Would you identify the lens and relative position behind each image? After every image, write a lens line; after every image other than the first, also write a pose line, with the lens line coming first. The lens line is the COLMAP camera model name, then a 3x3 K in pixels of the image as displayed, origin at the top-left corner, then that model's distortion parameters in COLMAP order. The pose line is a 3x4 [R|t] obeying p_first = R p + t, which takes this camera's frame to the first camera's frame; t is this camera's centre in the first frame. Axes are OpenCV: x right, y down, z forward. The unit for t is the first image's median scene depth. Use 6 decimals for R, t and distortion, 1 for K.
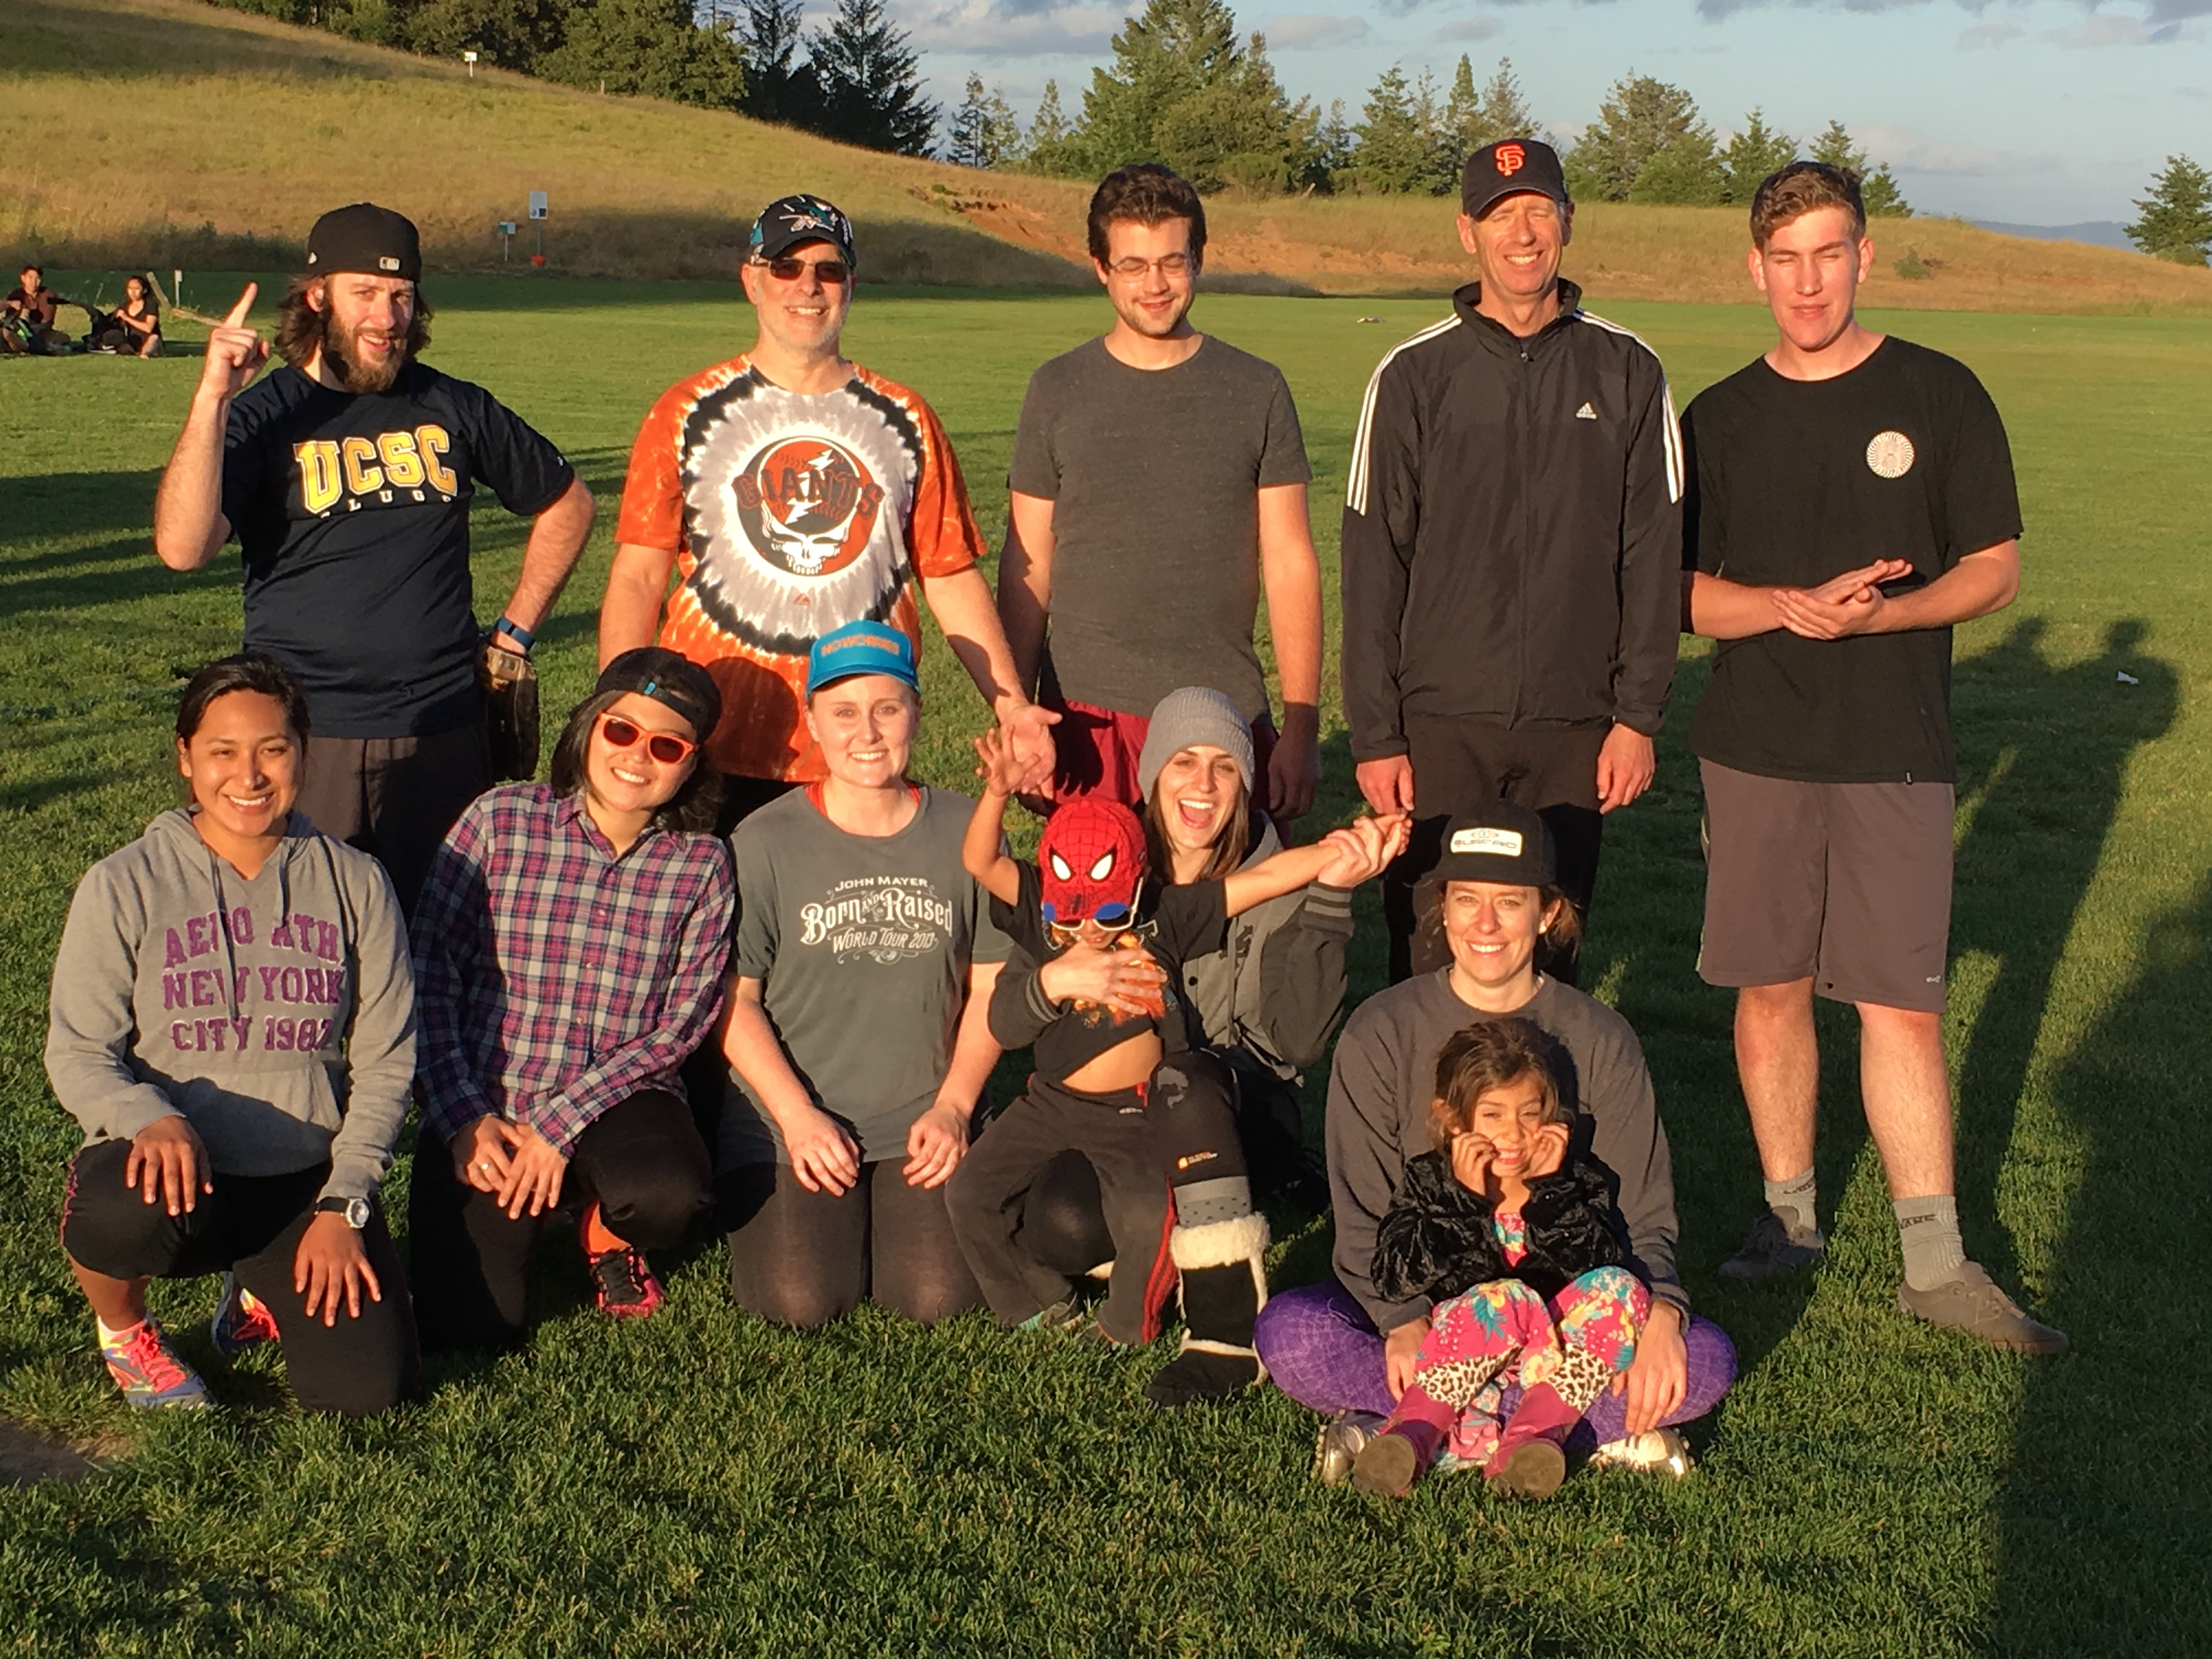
lens RADIAL K [[3803.6, 0, 1100.8], [0, 3803.6, 840.7], [0, 0, 1]] dist [0.021822, 0.000000]
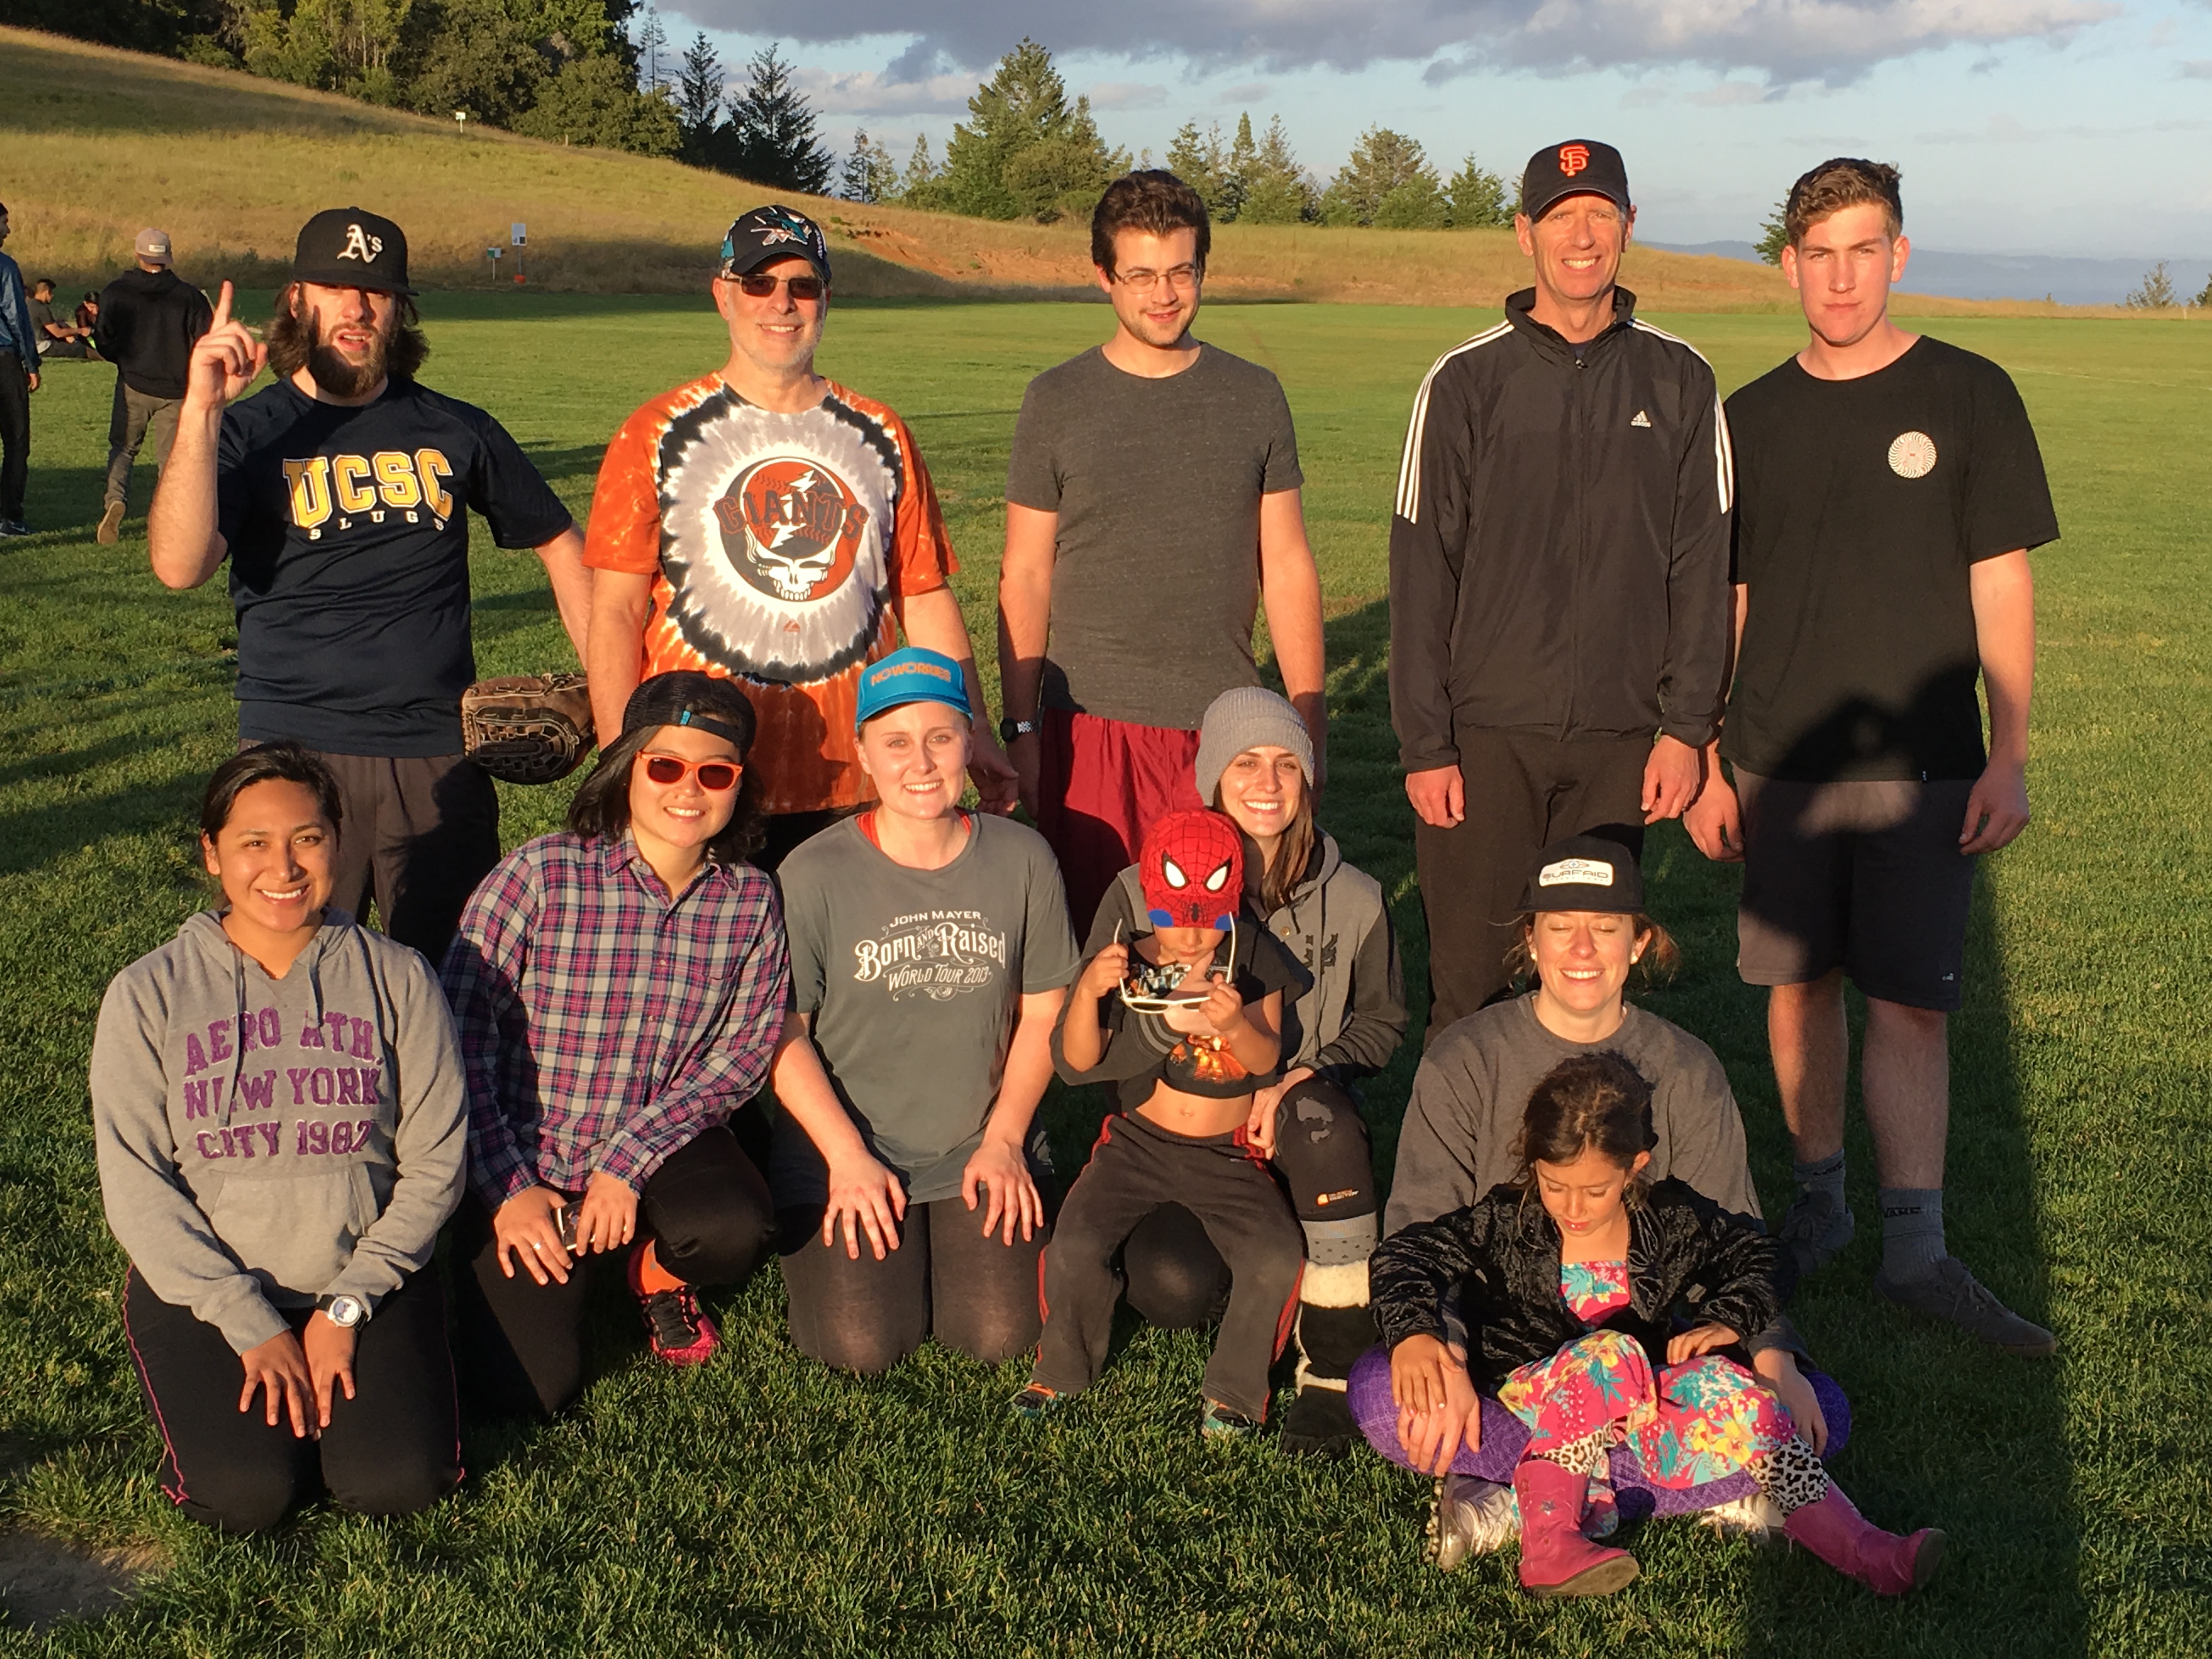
lens RADIAL K [[2876.7, 0, 1095.4], [0, 2876.7, 829.2], [0, 0, 1]] dist [0.031808, 0.000000]
pose [[0.998710, -0.016397, 0.048053, -0.053856], [0.014540, 0.999144, 0.038741, -0.040385], [-0.048647, -0.037992, 0.998093, 0.271248]]
